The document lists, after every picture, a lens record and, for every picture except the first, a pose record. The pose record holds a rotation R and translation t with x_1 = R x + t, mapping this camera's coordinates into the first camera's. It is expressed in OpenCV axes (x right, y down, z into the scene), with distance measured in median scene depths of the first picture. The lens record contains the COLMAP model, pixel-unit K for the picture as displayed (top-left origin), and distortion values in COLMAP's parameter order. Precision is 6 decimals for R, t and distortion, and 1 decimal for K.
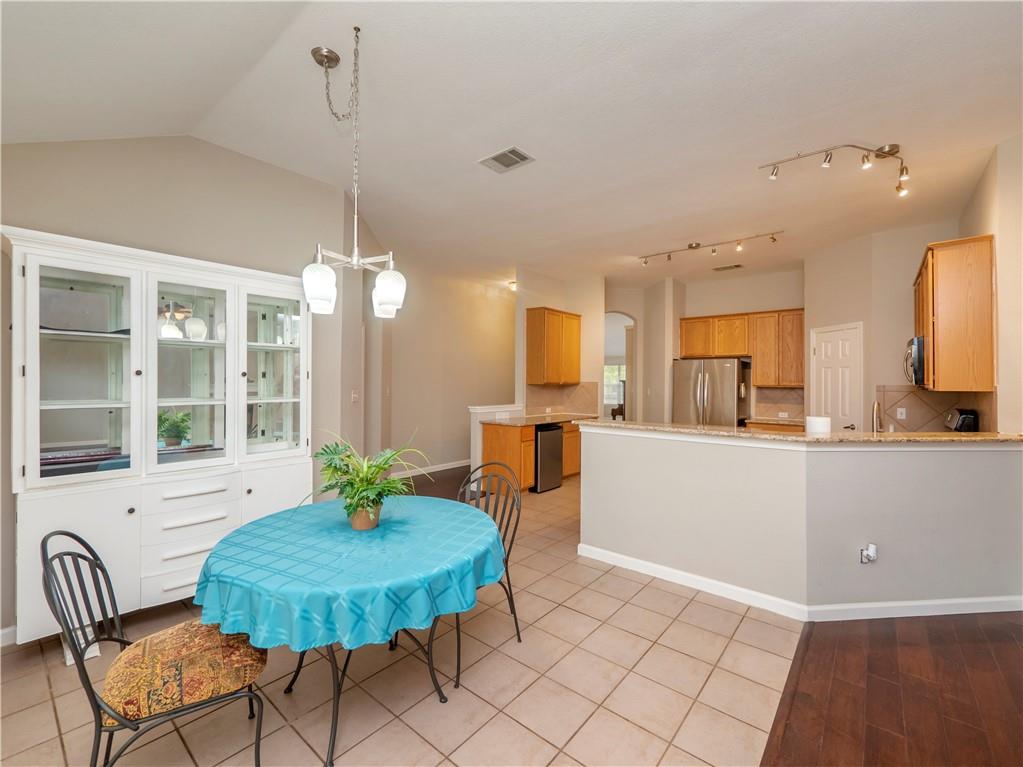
lens RADIAL K [[439.6, 0, 509.3], [0, 439.6, 379.6], [0, 0, 1]] dist [0.001352, 0.000329]
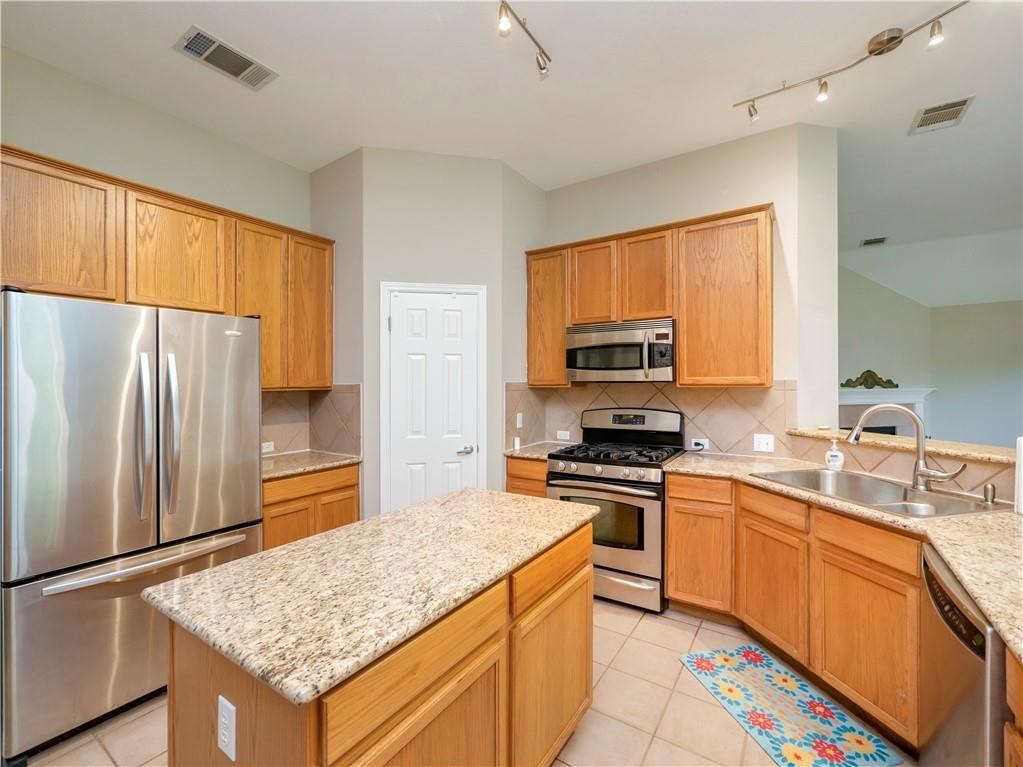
lens RADIAL K [[439.6, 0, 512.2], [0, 439.6, 382.3], [0, 0, 1]] dist [0.001352, 0.000329]
pose [[-0.107442, -0.004353, 0.994202, 0.114983], [0.002156, 0.999987, 0.004611, 0.006650], [-0.994209, 0.002639, -0.107431, 0.824897]]
